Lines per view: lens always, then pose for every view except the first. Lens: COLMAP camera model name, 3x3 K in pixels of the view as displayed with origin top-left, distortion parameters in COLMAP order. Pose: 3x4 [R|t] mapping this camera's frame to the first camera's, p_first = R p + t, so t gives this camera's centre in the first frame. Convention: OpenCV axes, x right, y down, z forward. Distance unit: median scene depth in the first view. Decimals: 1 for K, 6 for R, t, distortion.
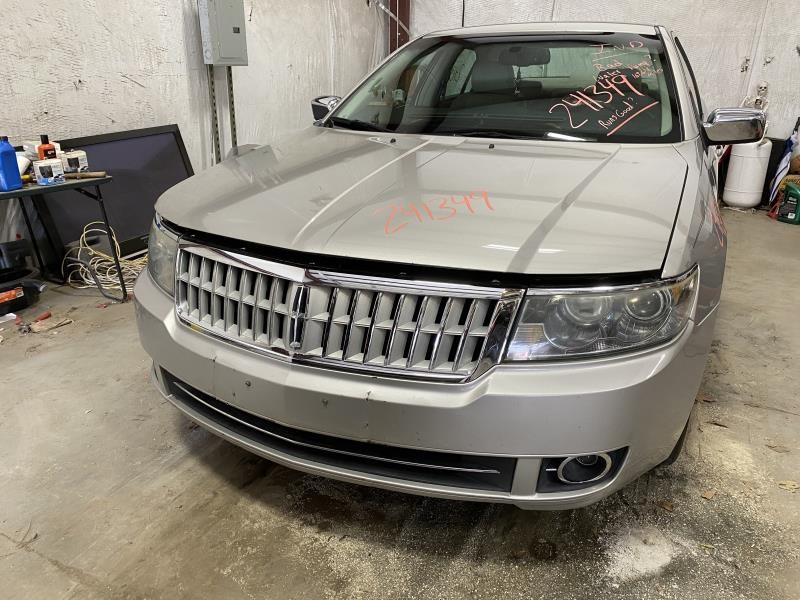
lens RADIAL K [[618.8, 0, 386.7], [0, 618.8, 286.5], [0, 0, 1]] dist [0.007990, -0.006645]
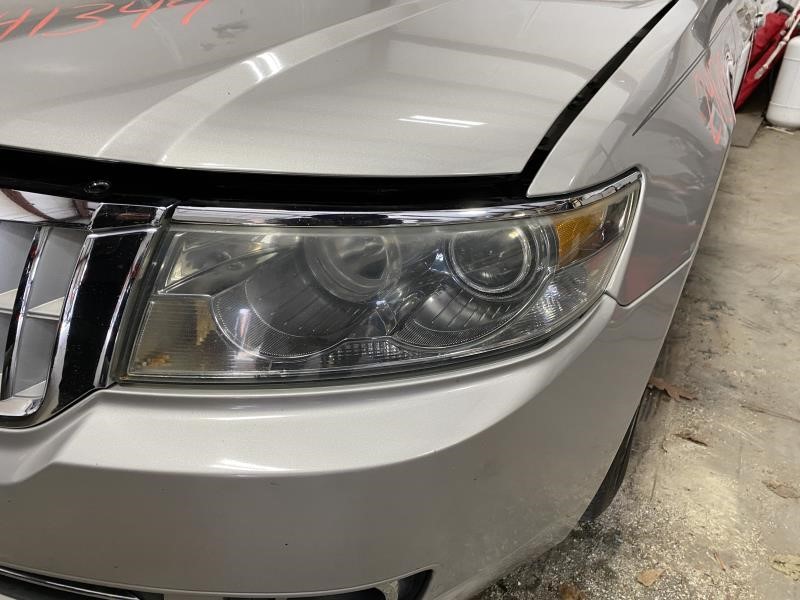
lens RADIAL K [[615.7, 0, 391.0], [0, 615.7, 298.9], [0, 0, 1]] dist [0.023830, -0.023164]
pose [[0.998015, 0.053745, -0.032838, 0.278137], [-0.048449, 0.988250, 0.144962, -0.000502], [0.040243, -0.143084, 0.988892, 0.442929]]
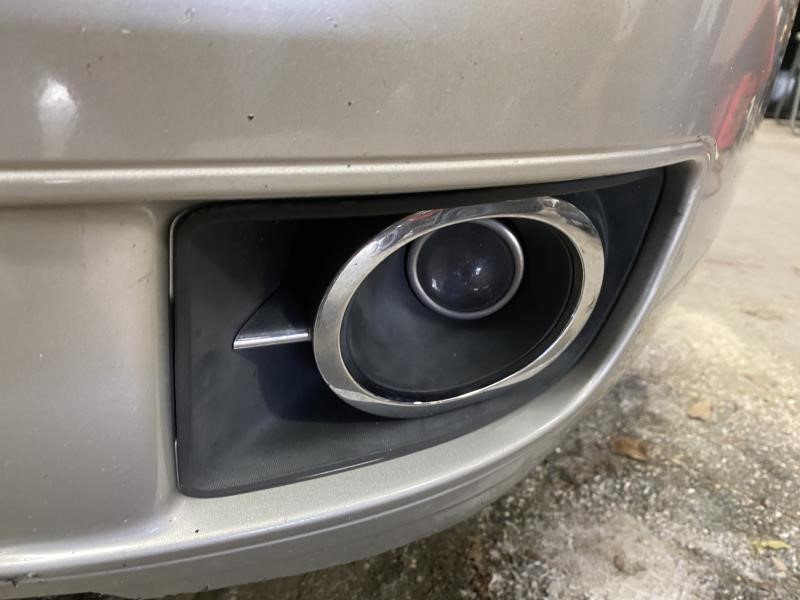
lens RADIAL K [[618.8, 0, 386.7], [0, 618.8, 286.5], [0, 0, 1]] dist [0.007990, -0.006645]
pose [[0.959208, -0.070575, 0.273750, 0.191732], [0.056590, 0.996673, 0.058662, 0.209943], [-0.276979, -0.040778, 0.960010, 0.643865]]
